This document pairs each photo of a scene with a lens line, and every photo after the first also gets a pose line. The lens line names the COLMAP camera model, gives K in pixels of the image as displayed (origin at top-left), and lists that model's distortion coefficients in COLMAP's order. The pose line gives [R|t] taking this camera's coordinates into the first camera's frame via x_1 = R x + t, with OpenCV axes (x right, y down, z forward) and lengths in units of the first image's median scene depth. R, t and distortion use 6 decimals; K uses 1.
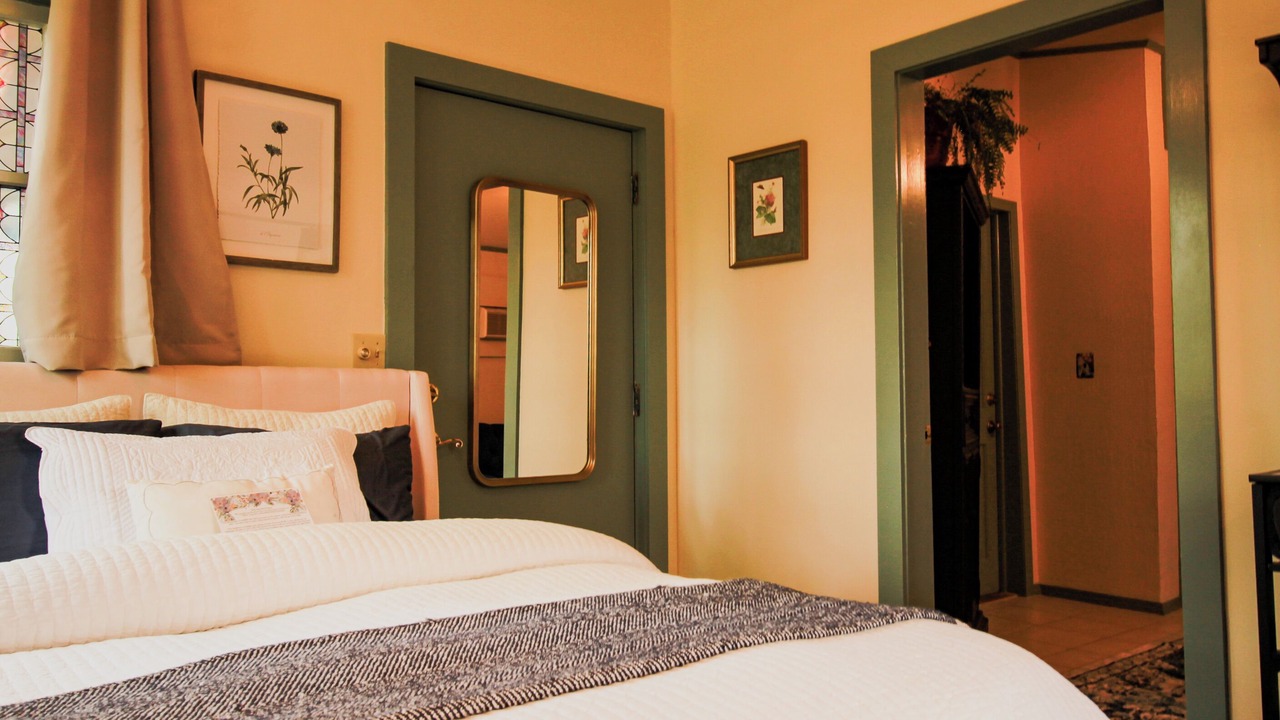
lens RADIAL K [[1029.5, 0, 640.0], [0, 1029.5, 360.0], [0, 0, 1]] dist [0.006981, -0.004040]
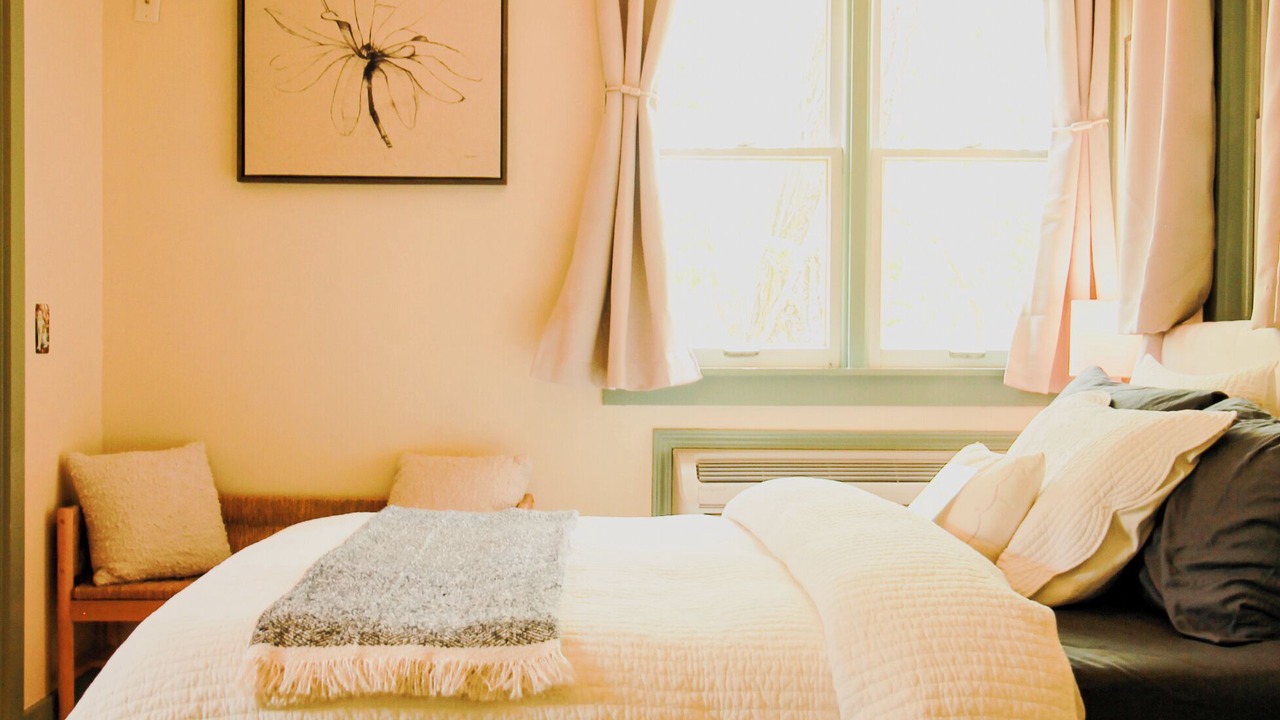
lens RADIAL K [[1472.9, 0, 640.0], [0, 1472.9, 360.0], [0, 0, 1]] dist [-0.014260, -0.019861]
pose [[-0.632960, 0.015187, -0.774035, 0.603647], [0.033568, 0.999406, -0.007841, 0.023110], [0.773456, -0.030946, -0.633094, 1.170129]]
